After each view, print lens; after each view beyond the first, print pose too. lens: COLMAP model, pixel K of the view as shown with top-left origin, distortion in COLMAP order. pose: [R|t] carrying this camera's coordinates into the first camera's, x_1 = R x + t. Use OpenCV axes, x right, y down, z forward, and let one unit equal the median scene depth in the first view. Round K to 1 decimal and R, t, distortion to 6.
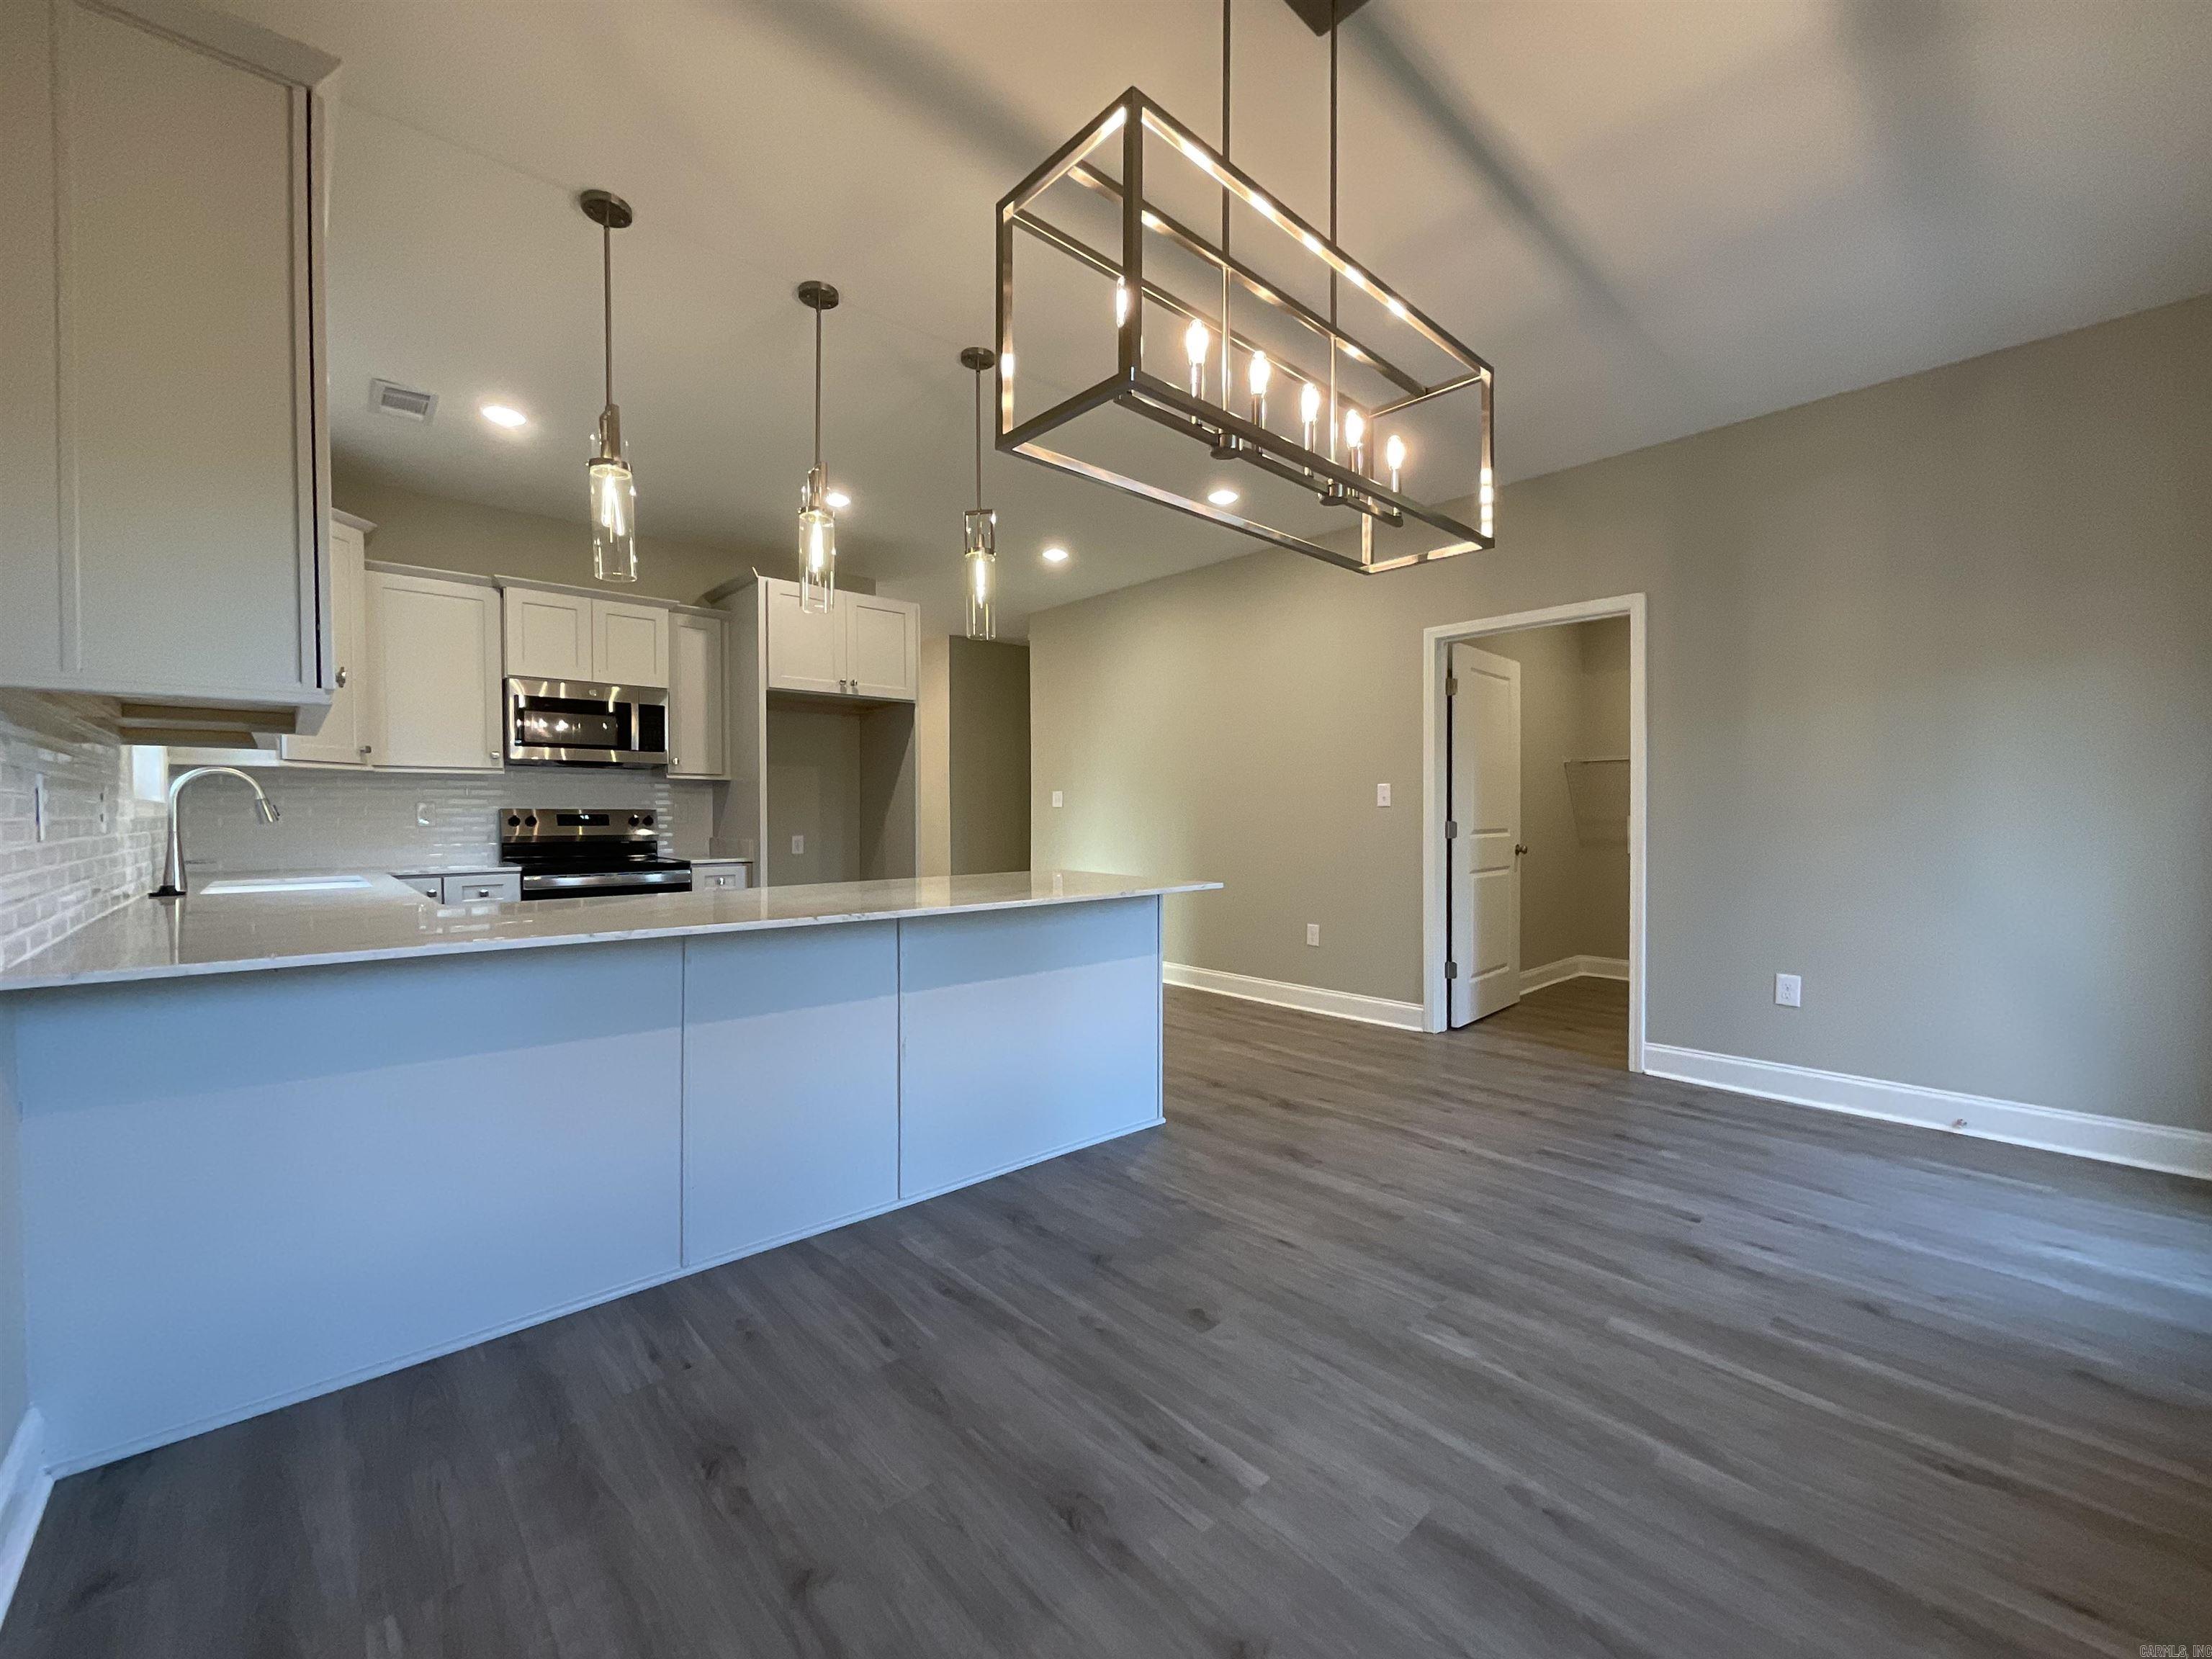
lens RADIAL K [[897.7, 0, 1110.3], [0, 897.7, 821.4], [0, 0, 1]] dist [-0.002556, 0.002201]
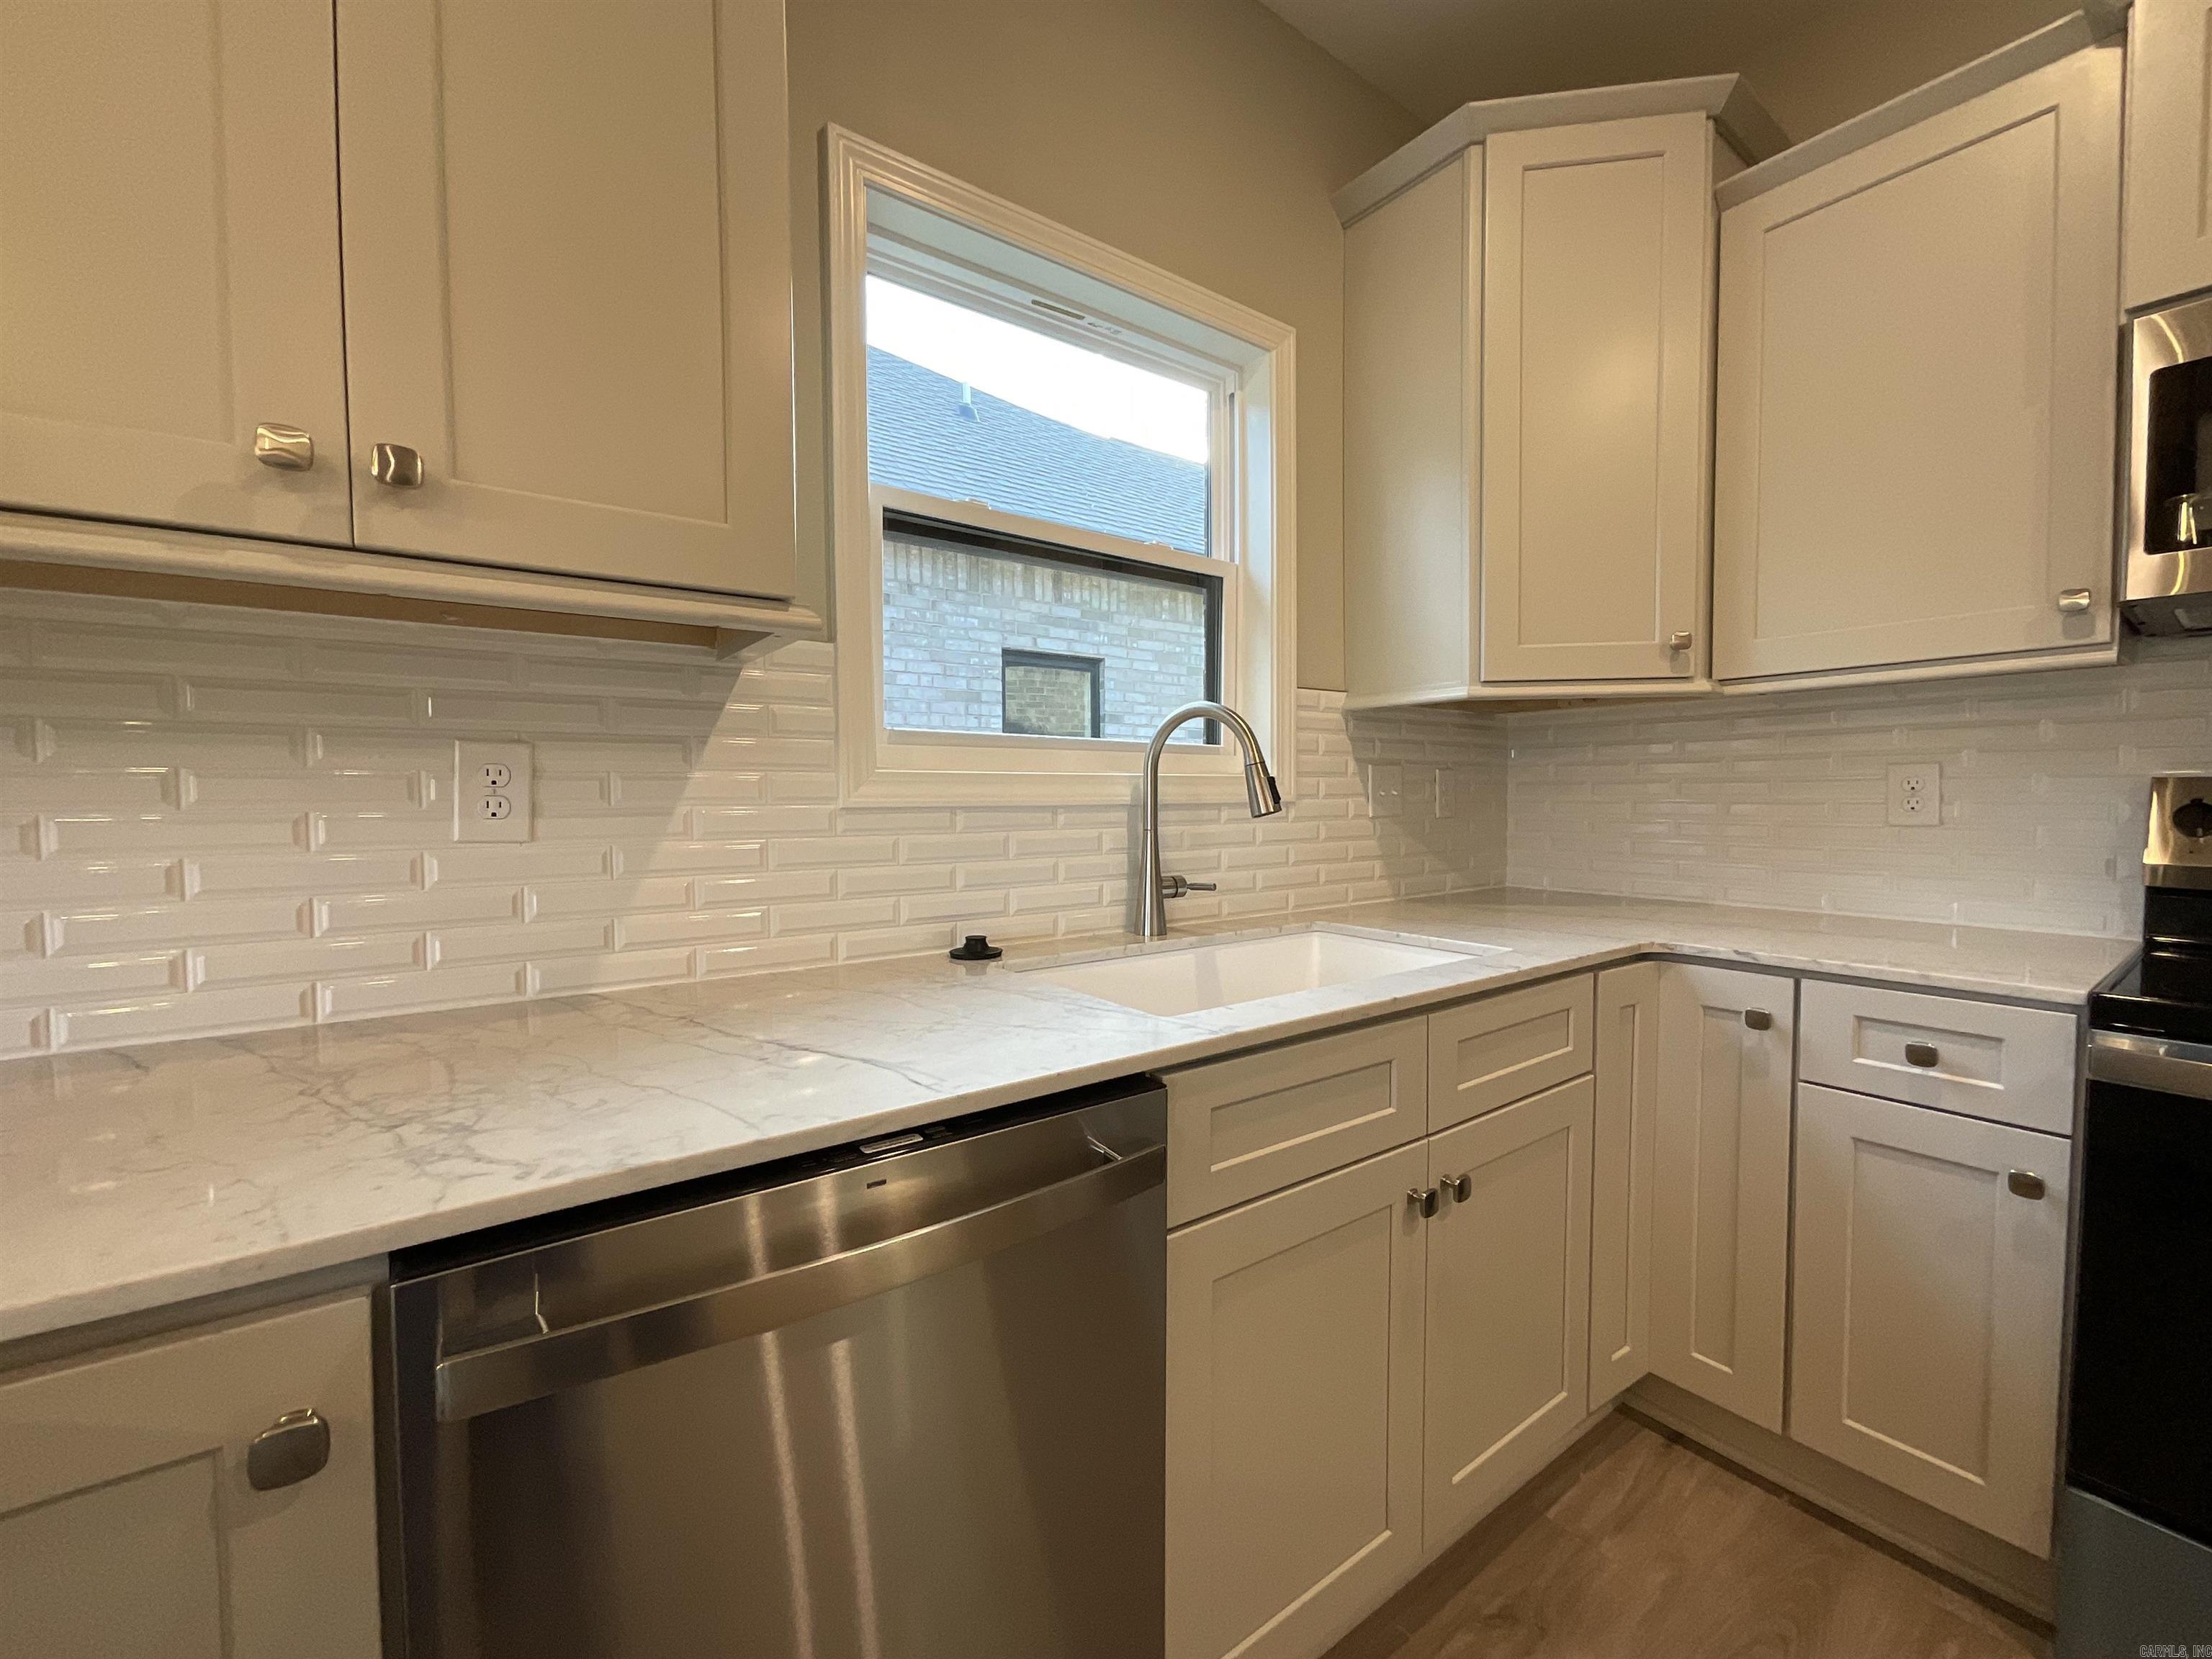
lens RADIAL K [[897.7, 0, 1104.1], [0, 897.7, 830.4], [0, 0, 1]] dist [-0.002556, 0.002201]
pose [[-0.112352, 0.043025, -0.992737, -0.592786], [-0.004031, 0.999034, 0.043754, -0.014138], [0.993660, 0.008918, -0.112070, 1.226733]]
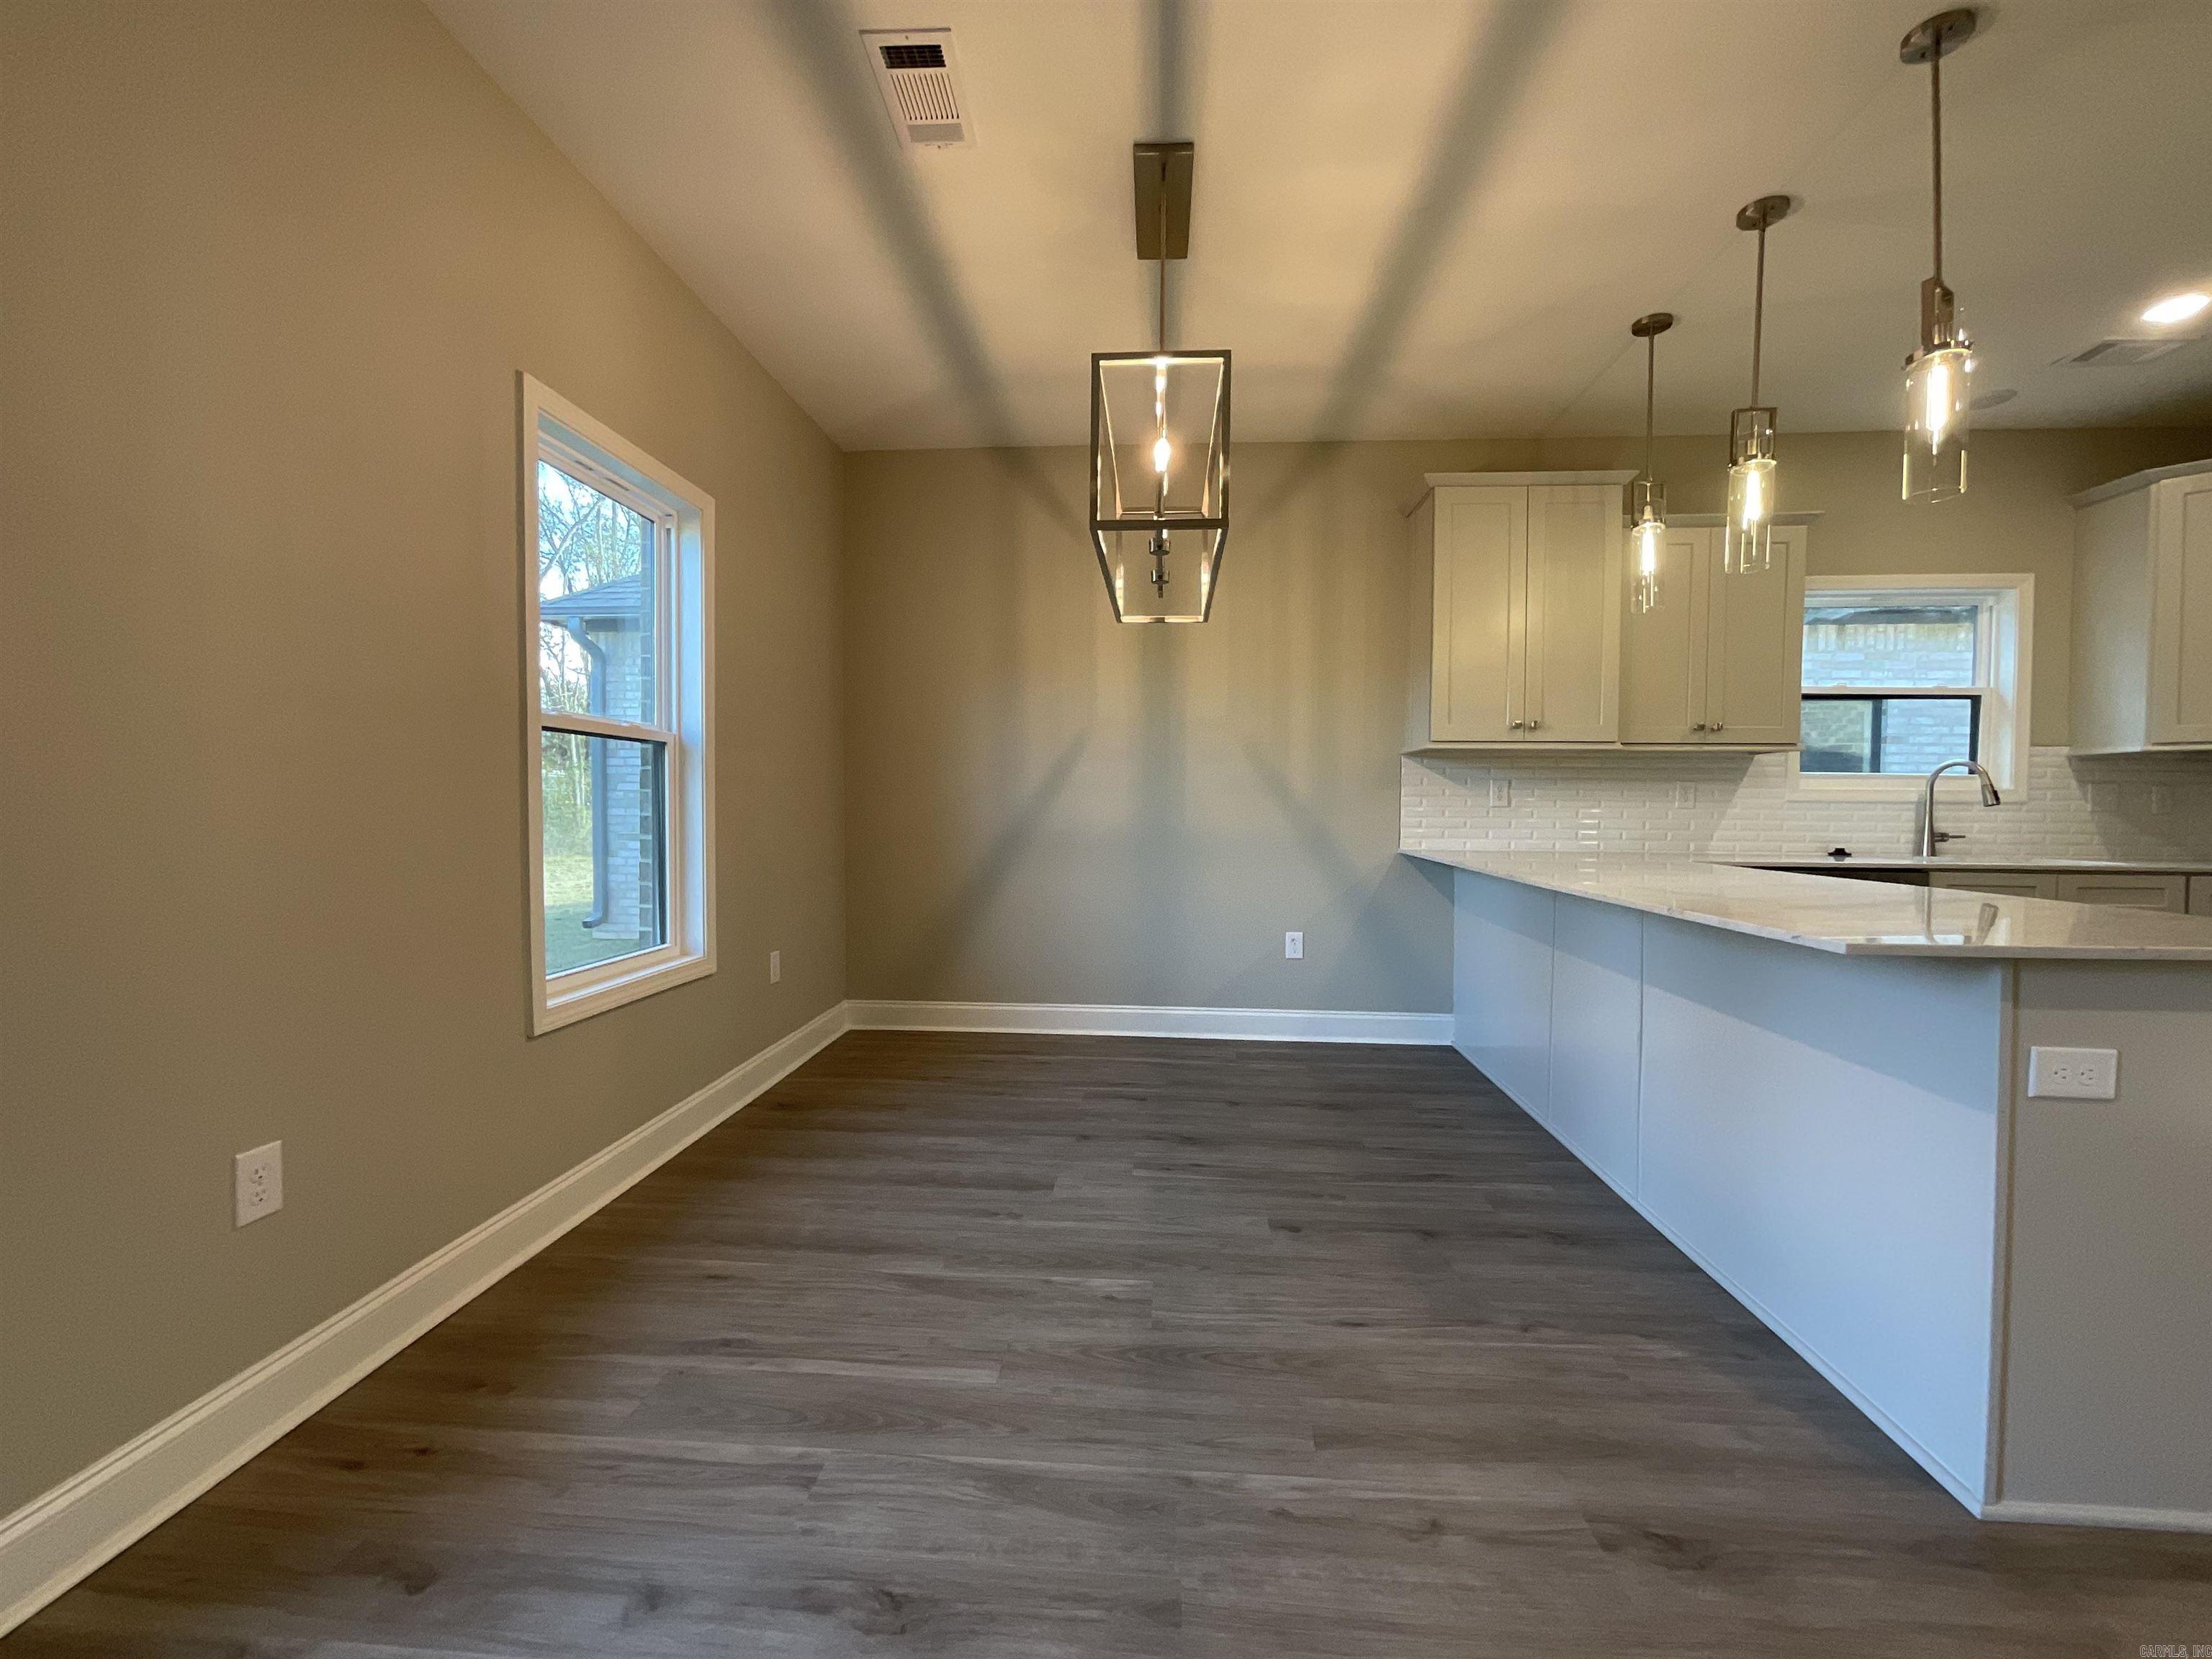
lens RADIAL K [[897.7, 0, 1105.2], [0, 897.7, 827.9], [0, 0, 1]] dist [-0.002556, 0.002201]
pose [[-0.726611, 0.014575, -0.686894, 0.846825], [-0.012514, 0.999328, 0.034442, 0.004747], [0.686935, 0.033621, -0.725941, 1.335663]]
